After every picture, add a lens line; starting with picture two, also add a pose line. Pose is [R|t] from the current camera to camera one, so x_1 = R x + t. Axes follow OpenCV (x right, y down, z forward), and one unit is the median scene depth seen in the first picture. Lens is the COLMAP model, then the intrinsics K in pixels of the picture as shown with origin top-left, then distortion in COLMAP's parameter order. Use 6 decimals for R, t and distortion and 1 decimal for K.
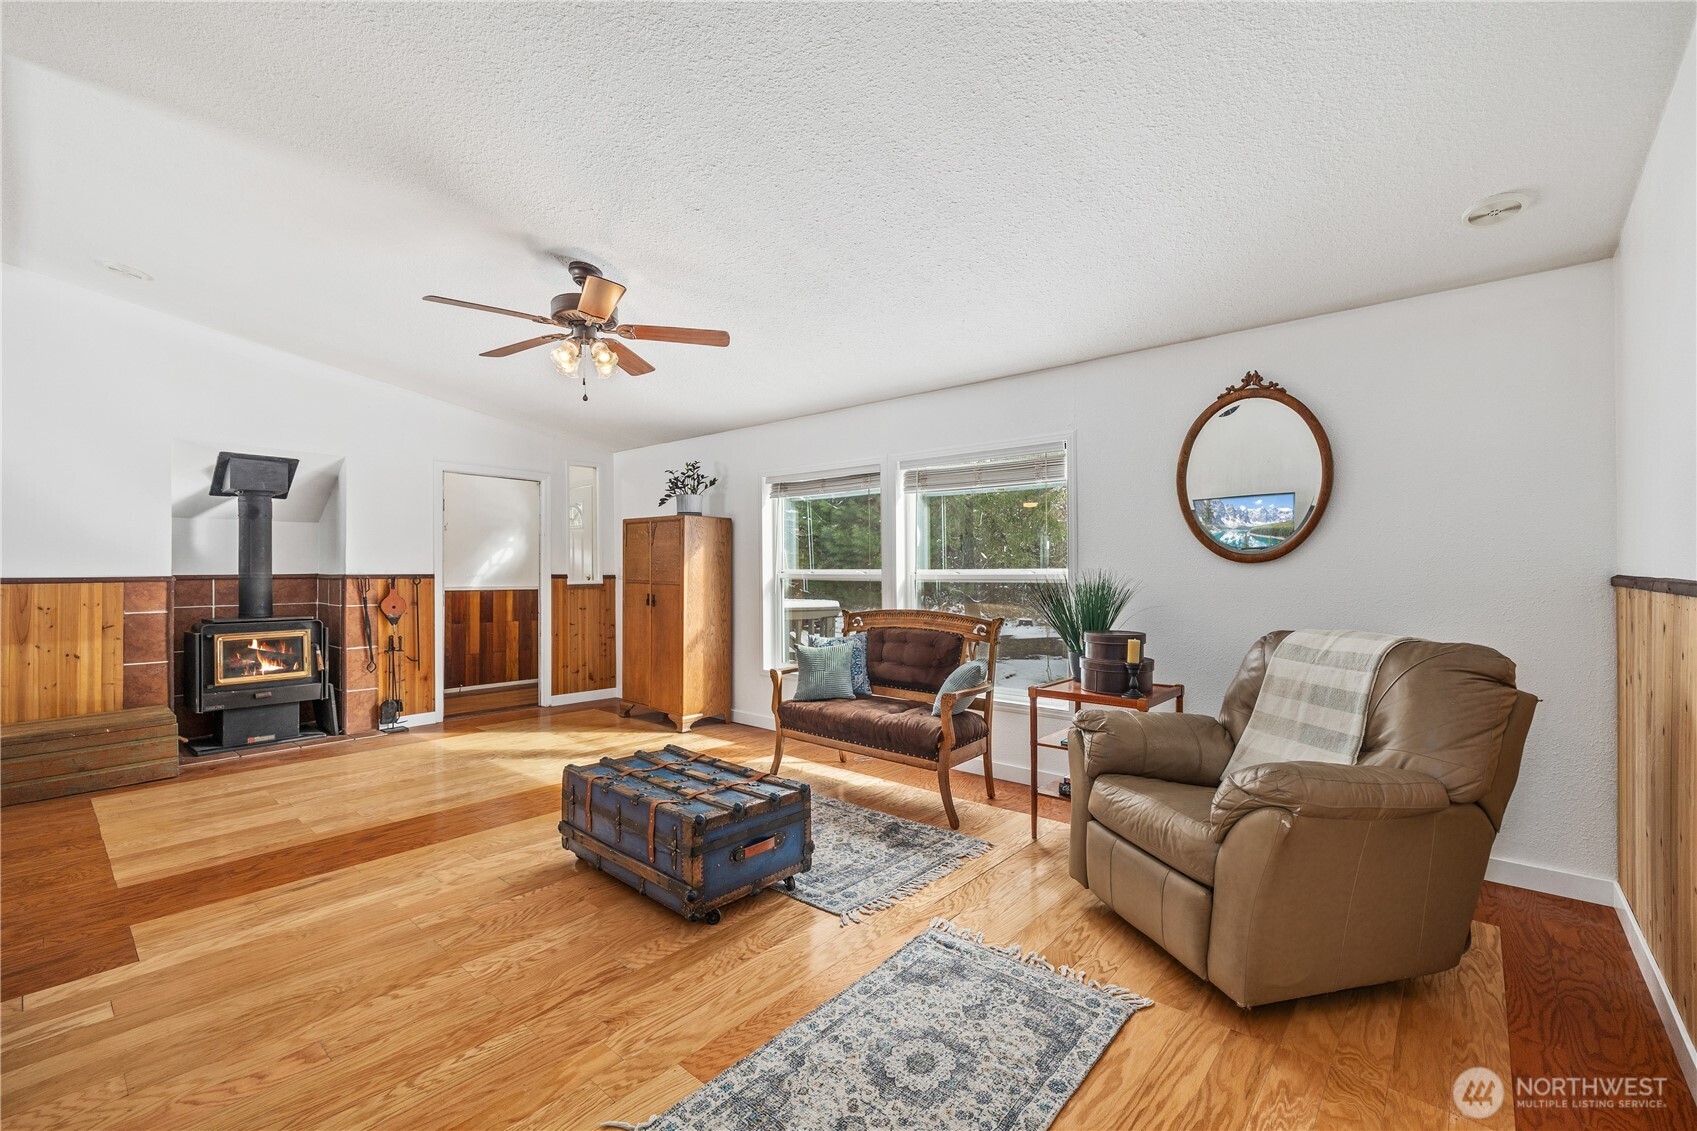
lens RADIAL K [[717.9, 0, 848.5], [0, 717.9, 565.5], [0, 0, 1]] dist [0.001375, 0.000111]
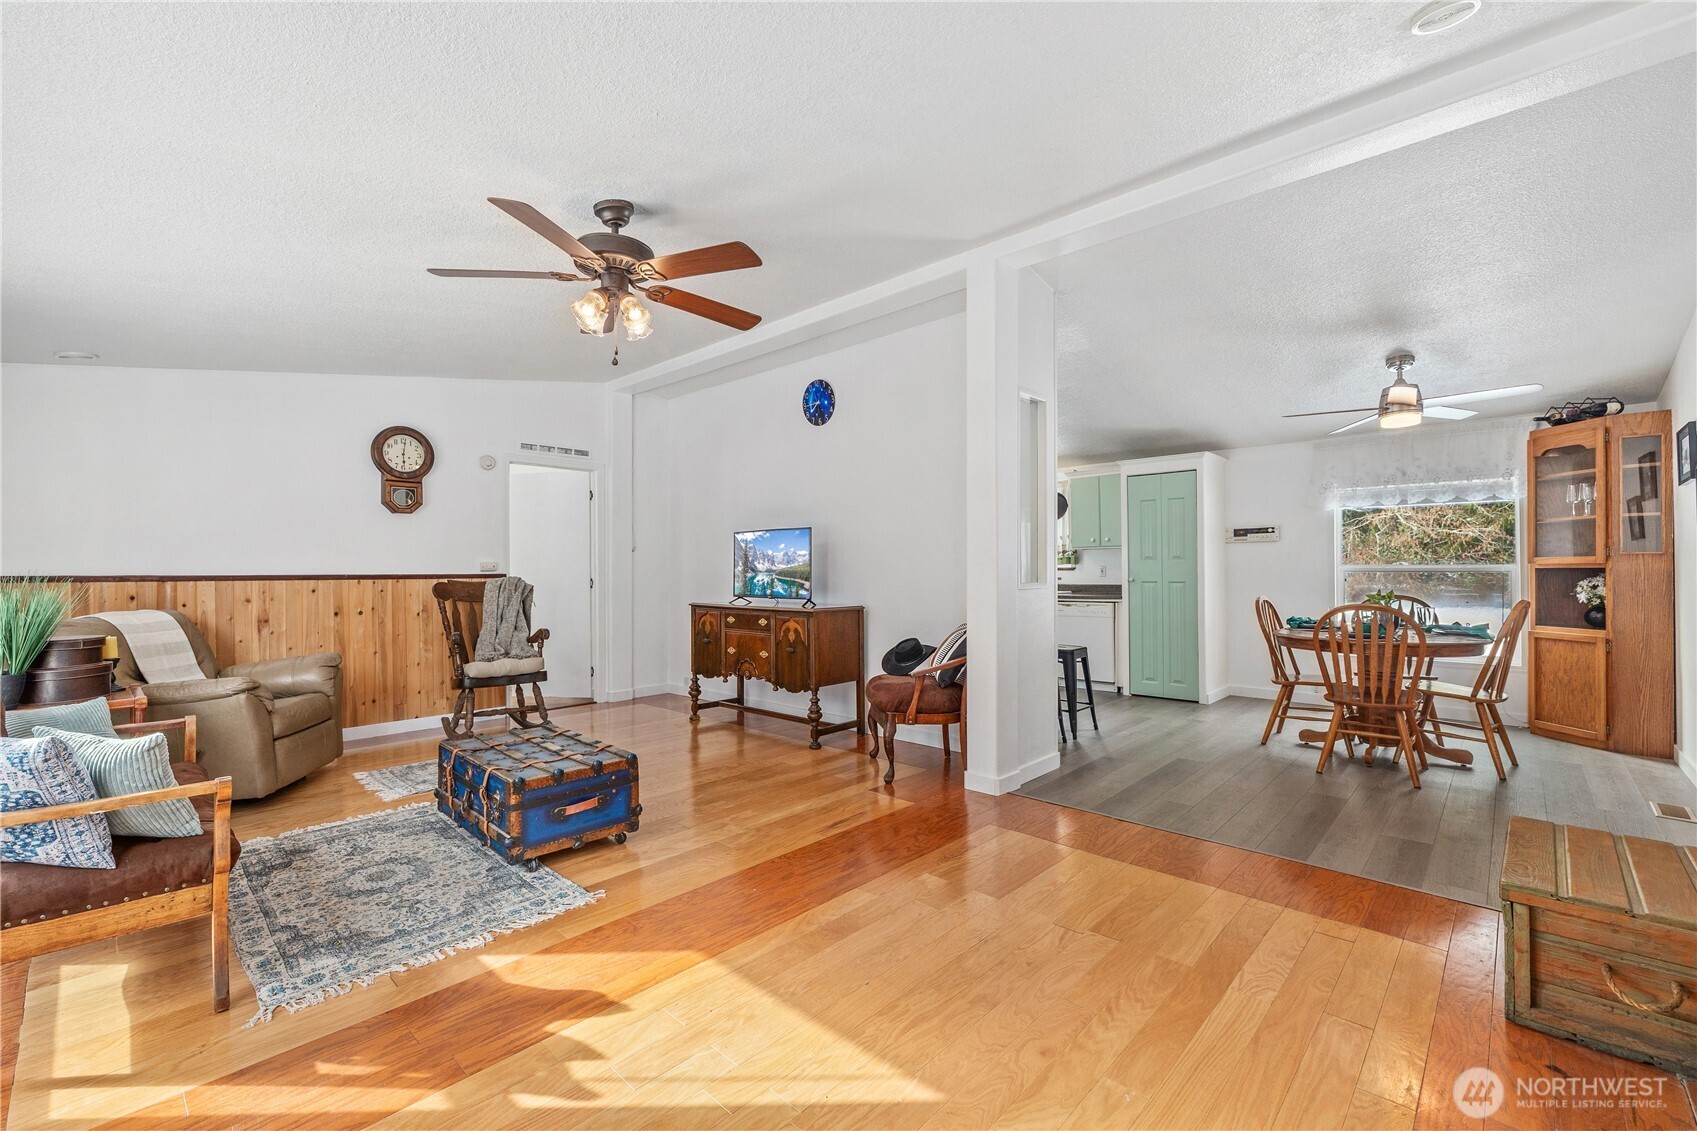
lens RADIAL K [[717.9, 0, 848.5], [0, 717.9, 565.5], [0, 0, 1]] dist [0.001375, 0.000111]
pose [[-0.999278, 0.006933, 0.037353, -0.458207], [0.006569, 0.999930, -0.009841, 0.008596], [-0.037418, -0.009588, -0.999254, 1.251313]]
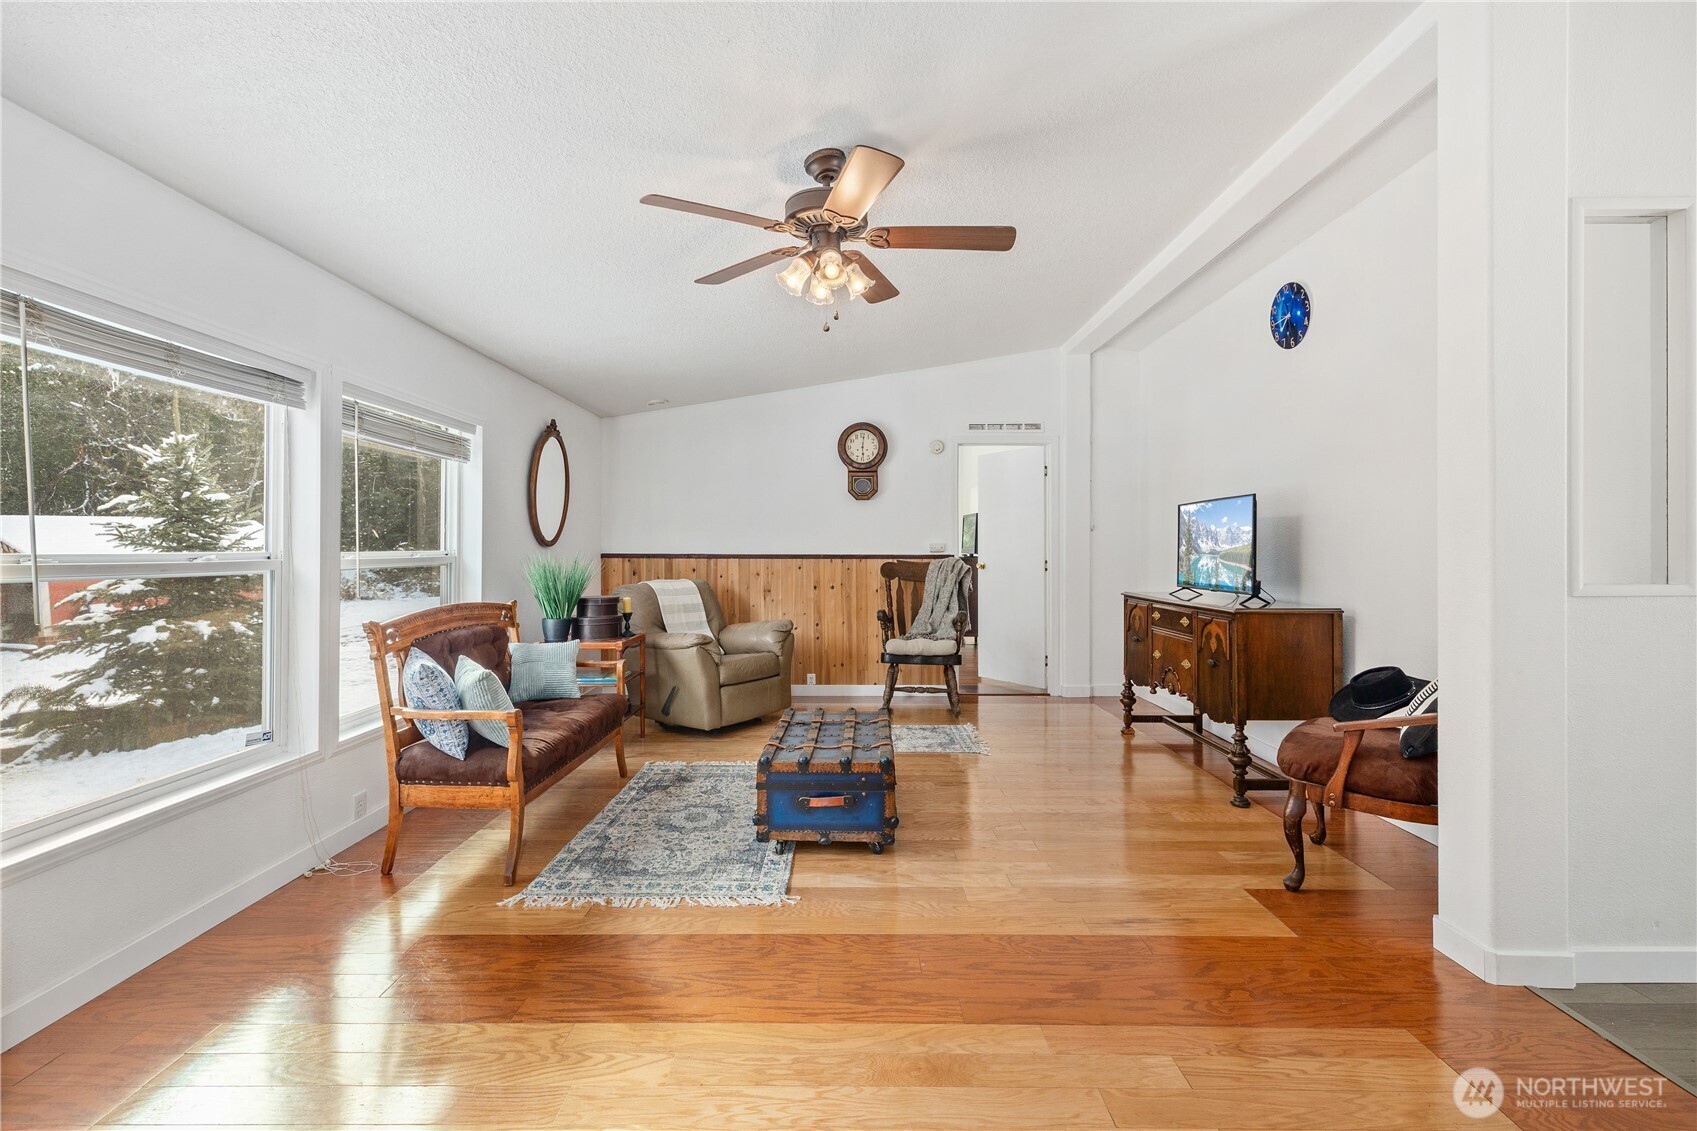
lens RADIAL K [[736.3, 0, 840.8], [0, 736.3, 545.7], [0, 0, 1]] dist [0.000016, 0.000040]
pose [[-0.650186, 0.006512, 0.759747, -0.667363], [-0.002180, 0.999943, -0.010437, 0.005025], [-0.759772, -0.008443, -0.650135, 1.029345]]
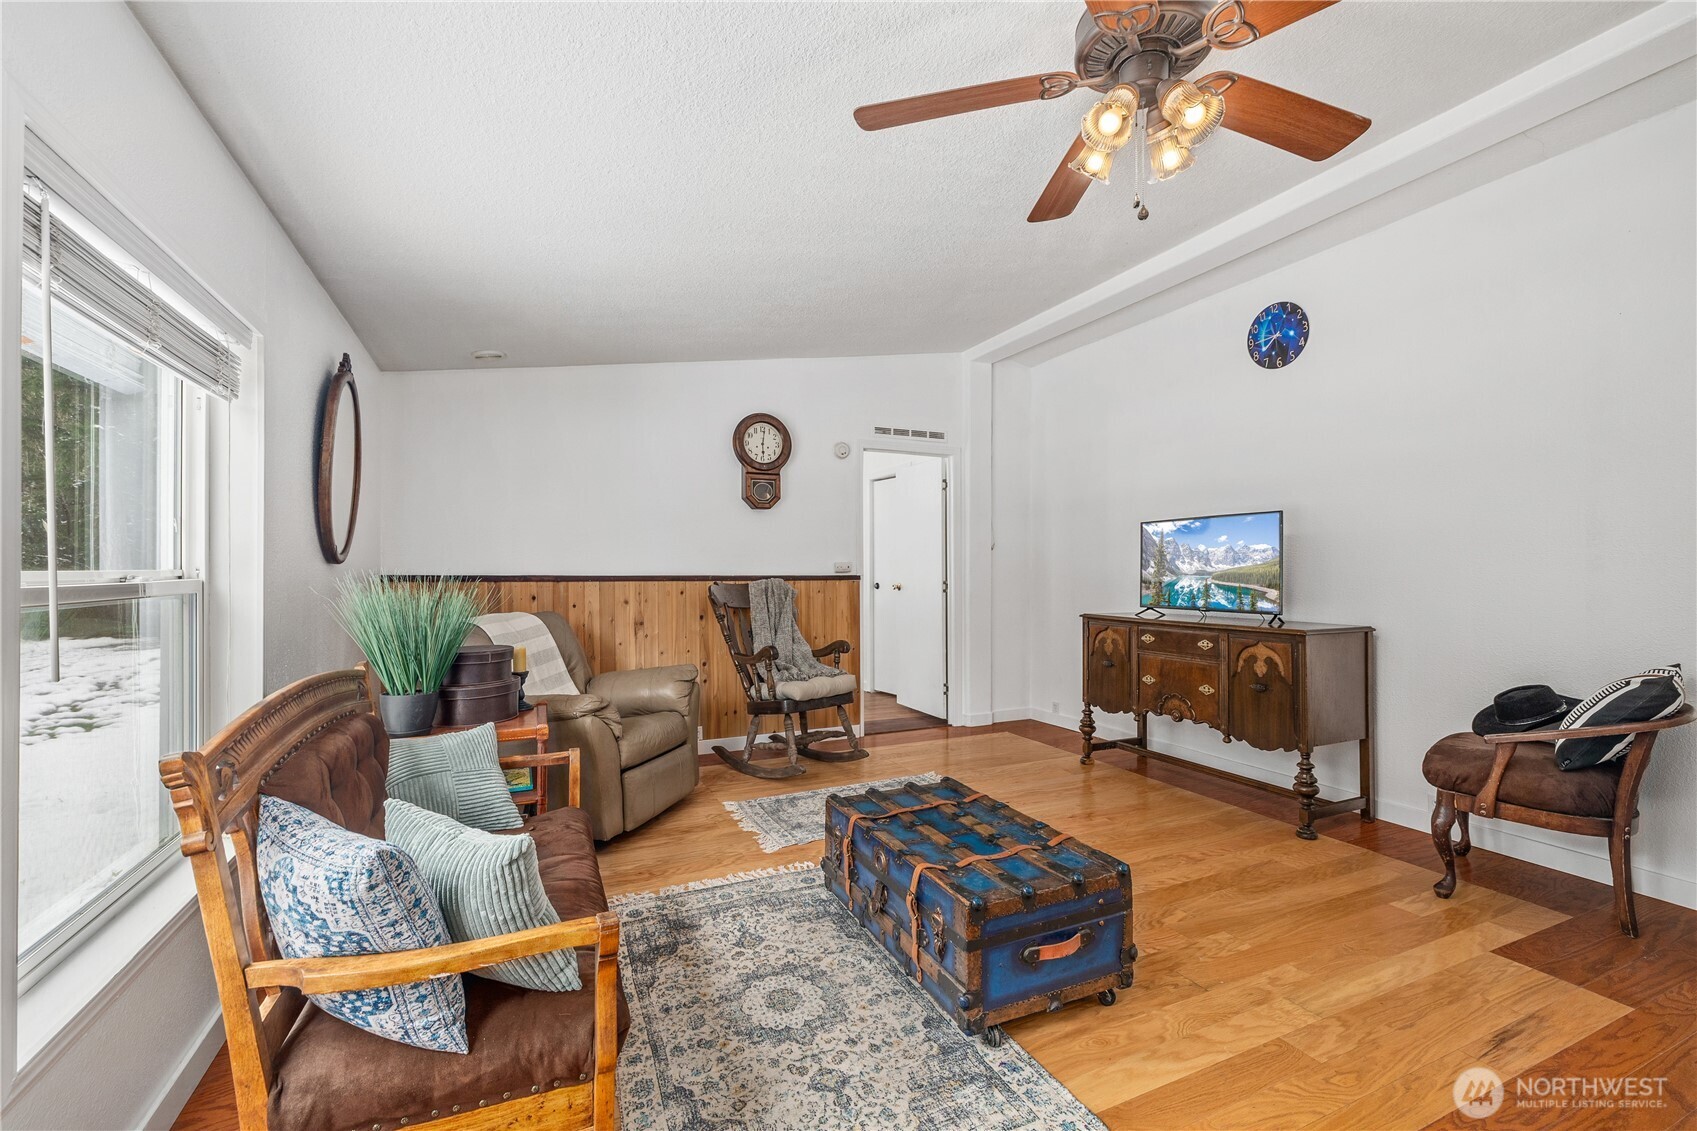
lens RADIAL K [[718.1, 0, 852.0], [0, 718.1, 571.8], [0, 0, 1]] dist [0.001403, 0.000215]
pose [[-0.911862, 0.003256, 0.410485, -0.264736], [0.001370, 0.999987, -0.004887, 0.006746], [-0.410496, -0.003894, -0.911854, 1.045582]]
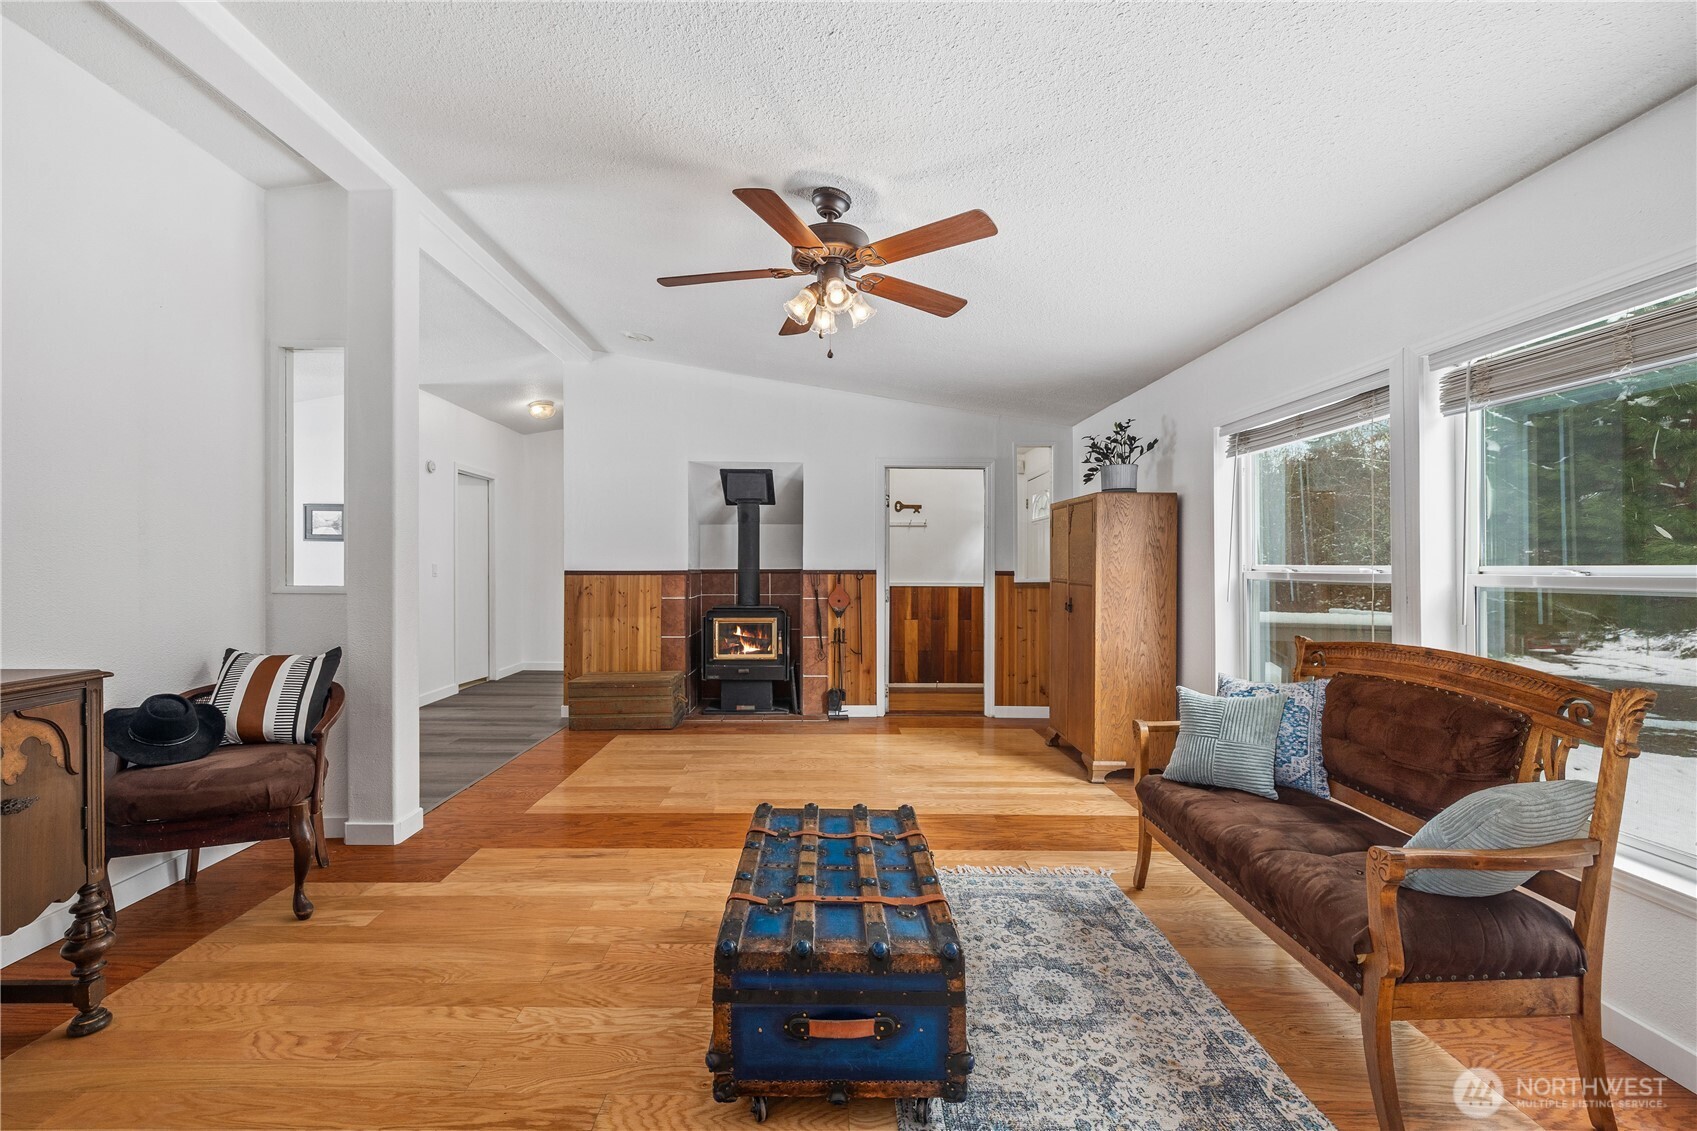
lens RADIAL K [[725.9, 0, 814.6], [0, 725.9, 569.1], [0, 0, 1]] dist [-0.000190, 0.000331]
pose [[0.649412, 0.004786, -0.760422, 0.170762], [0.003193, 0.999954, 0.009021, 0.001409], [0.760430, -0.008286, 0.649367, 0.310531]]
